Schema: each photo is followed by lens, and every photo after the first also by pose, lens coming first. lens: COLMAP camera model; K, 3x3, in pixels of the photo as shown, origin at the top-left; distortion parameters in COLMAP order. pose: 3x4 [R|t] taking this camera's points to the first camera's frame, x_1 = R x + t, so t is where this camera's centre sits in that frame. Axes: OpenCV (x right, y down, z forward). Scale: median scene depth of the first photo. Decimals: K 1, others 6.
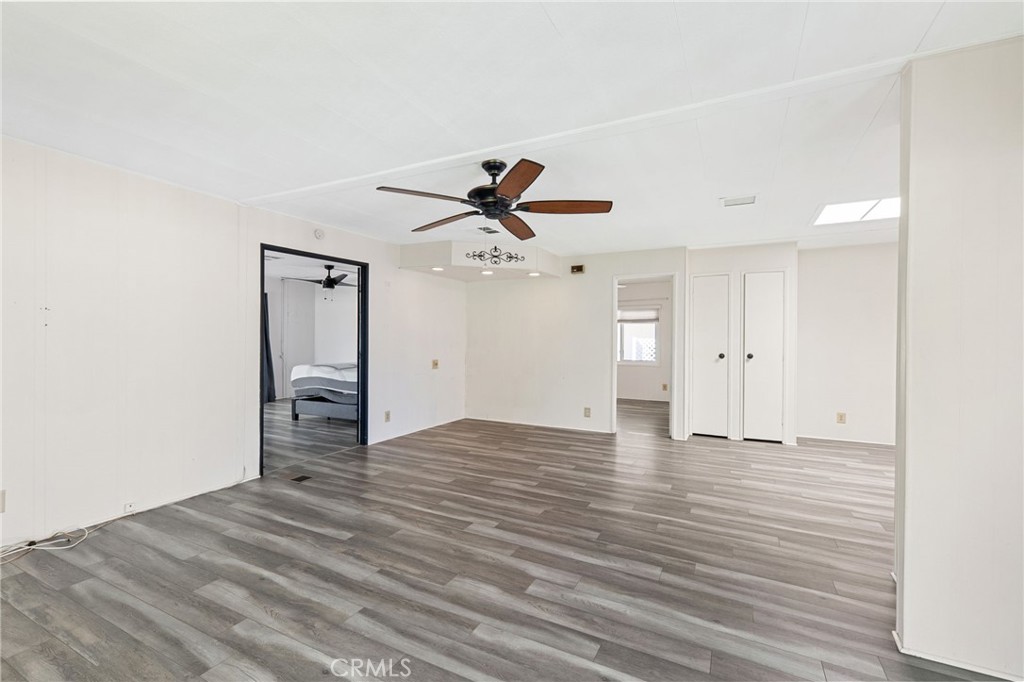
lens RADIAL K [[447.9, 0, 507.7], [0, 447.9, 341.4], [0, 0, 1]] dist [0.000612, 0.000599]
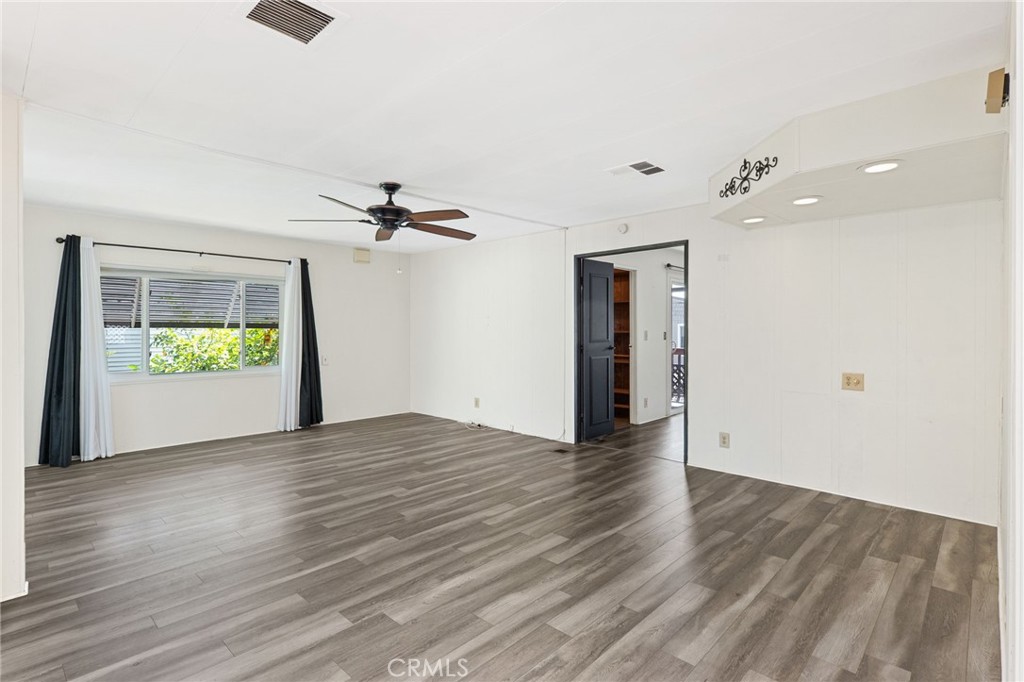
lens RADIAL K [[498.9, 0, 507.3], [0, 498.9, 332.0], [0, 0, 1]] dist [0.001226, 0.000027]
pose [[-0.280961, 0.001413, -0.959718, 1.014251], [-0.009987, 0.999940, 0.004396, -0.016165], [0.959667, 0.010820, -0.280931, 1.475349]]
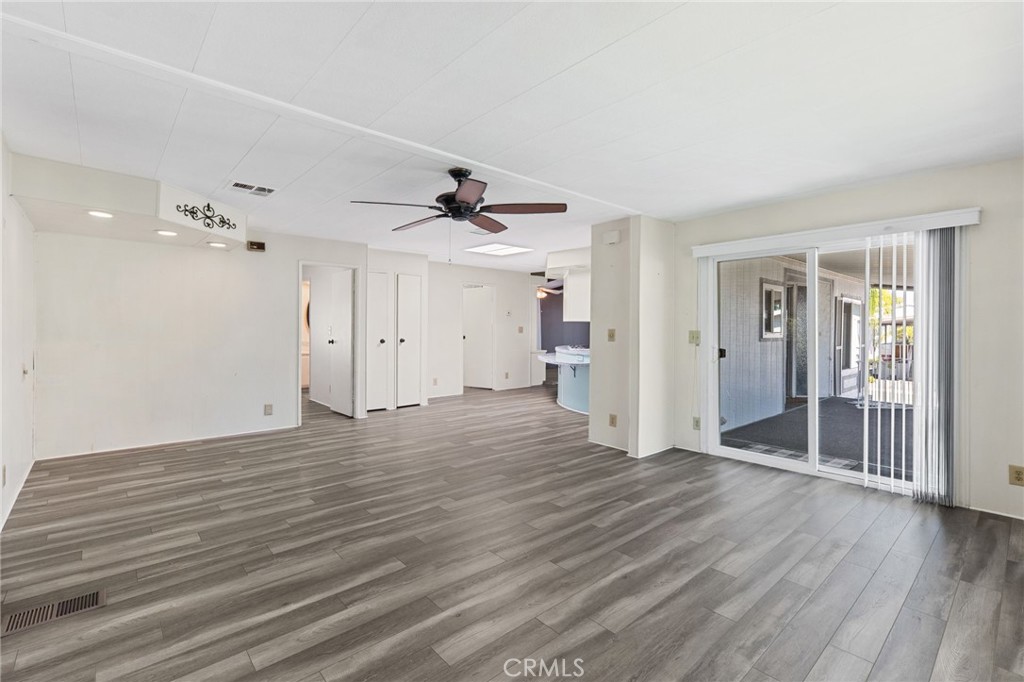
lens RADIAL K [[463.6, 0, 510.7], [0, 463.6, 327.5], [0, 0, 1]] dist [0.001797, 0.000373]
pose [[0.359323, -0.004415, 0.933203, -0.934020], [0.002340, 0.999990, 0.003830, -0.012622], [-0.933210, 0.000807, 0.359330, 0.415448]]
